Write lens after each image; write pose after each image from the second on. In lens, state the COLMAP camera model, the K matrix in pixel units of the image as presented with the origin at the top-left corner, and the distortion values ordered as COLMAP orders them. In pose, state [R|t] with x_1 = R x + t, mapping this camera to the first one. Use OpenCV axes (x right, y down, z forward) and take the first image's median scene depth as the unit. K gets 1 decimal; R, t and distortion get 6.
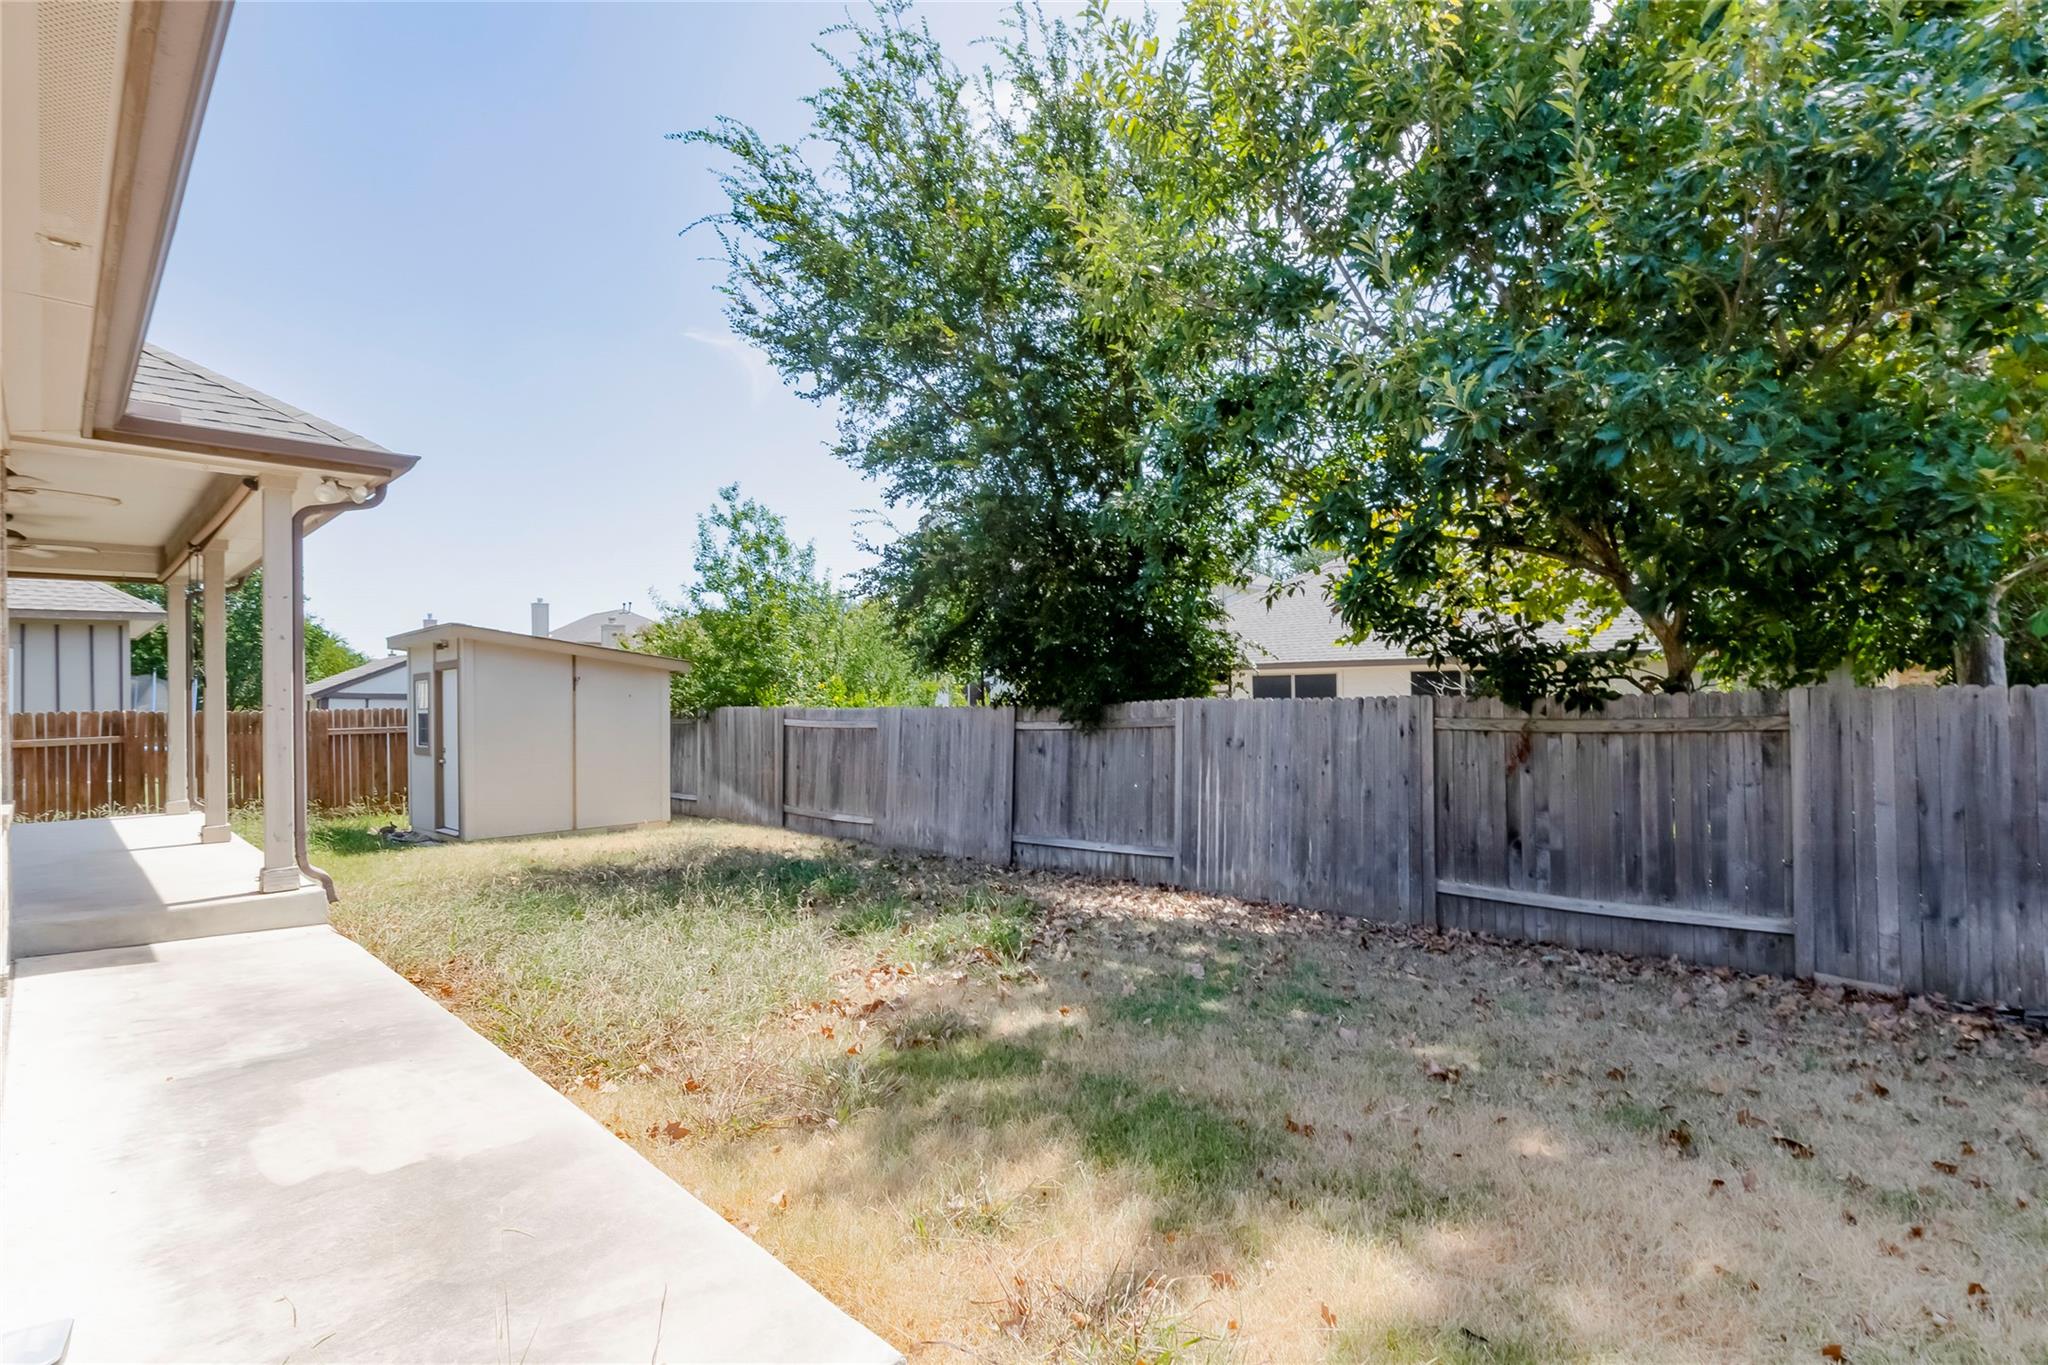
lens RADIAL K [[967.1, 0, 1019.0], [0, 967.1, 697.4], [0, 0, 1]] dist [-0.004120, -0.000826]
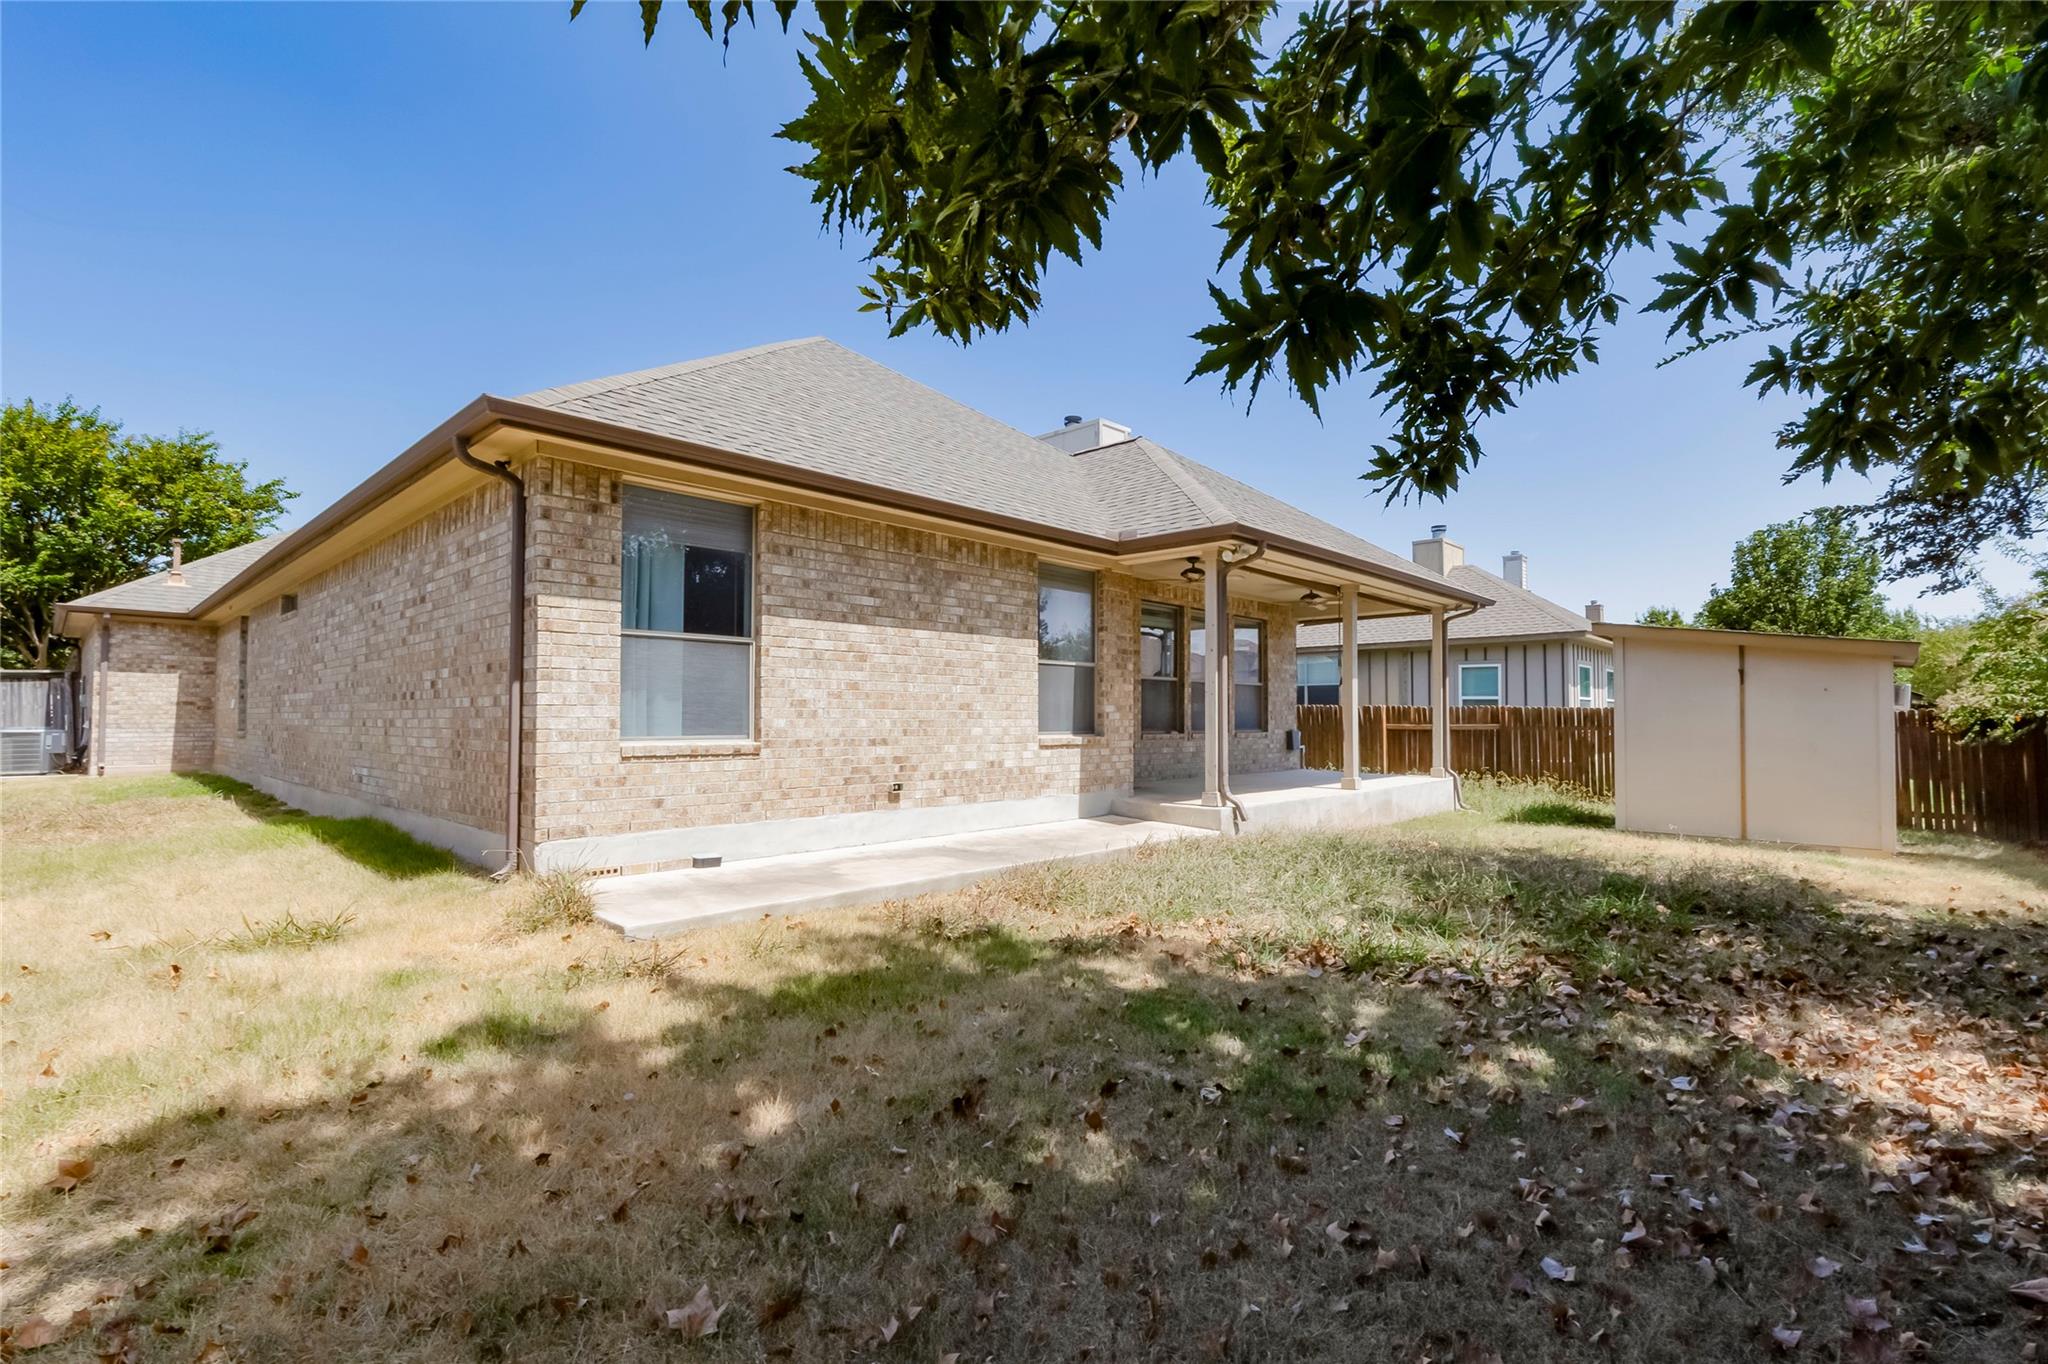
lens RADIAL K [[921.8, 0, 1034.8], [0, 921.8, 690.6], [0, 0, 1]] dist [0.004516, -0.001123]
pose [[0.037898, -0.013898, -0.999185, 0.456534], [-0.005455, 0.999886, -0.014115, 0.018408], [0.999267, 0.005985, 0.037818, 0.385706]]
